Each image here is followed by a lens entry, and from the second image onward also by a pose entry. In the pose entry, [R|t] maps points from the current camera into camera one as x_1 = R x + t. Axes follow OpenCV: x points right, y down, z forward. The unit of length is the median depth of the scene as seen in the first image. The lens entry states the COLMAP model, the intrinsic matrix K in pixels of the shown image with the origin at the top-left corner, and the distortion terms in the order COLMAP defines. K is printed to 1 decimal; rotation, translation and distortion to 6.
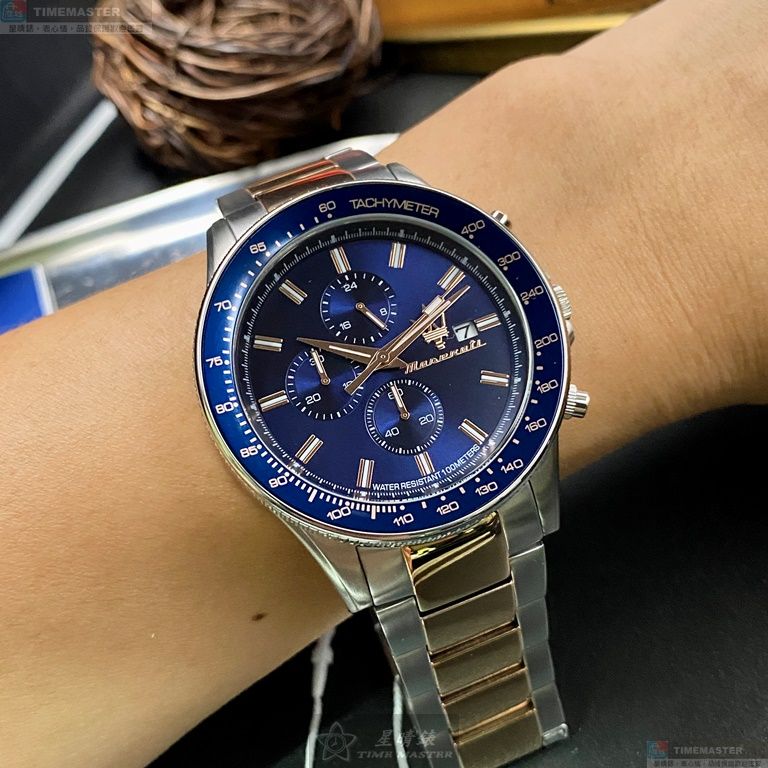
lens RADIAL K [[1002.4, 0, 381.6], [0, 1002.4, 379.2], [0, 0, 1]] dist [0.142206, 0.000000]
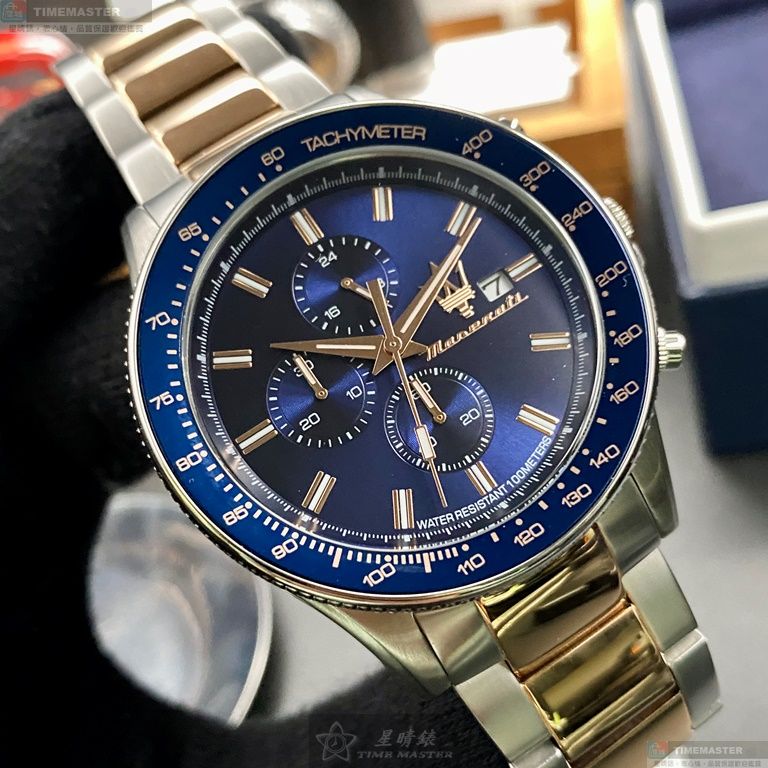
lens RADIAL K [[1002.4, 0, 385.8], [0, 1002.4, 386.2], [0, 0, 1]] dist [0.142206, 0.000000]
pose [[0.977697, -0.210018, -0.001325, -0.008723], [0.210019, 0.977627, 0.011702, -0.002348], [-0.001162, -0.011719, 0.999931, 0.280586]]
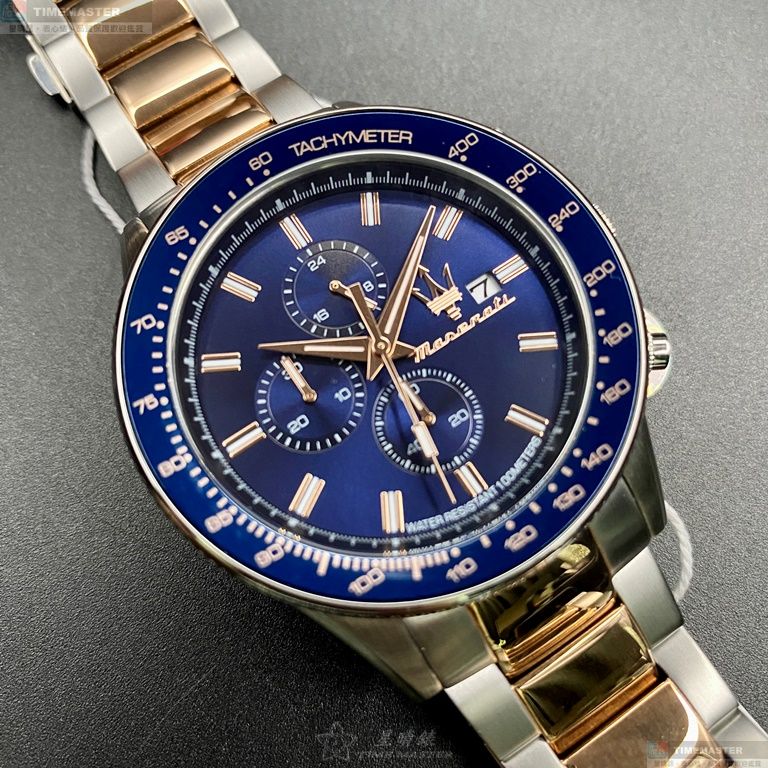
lens RADIAL K [[790.3, 0, 389.0], [0, 790.3, 386.7], [0, 0, 1]] dist [0.116724, 0.000000]
pose [[0.975758, -0.218780, -0.005615, 0.003987], [0.218770, 0.975774, -0.002437, 0.008823], [0.006012, 0.001149, 0.999981, 0.433357]]
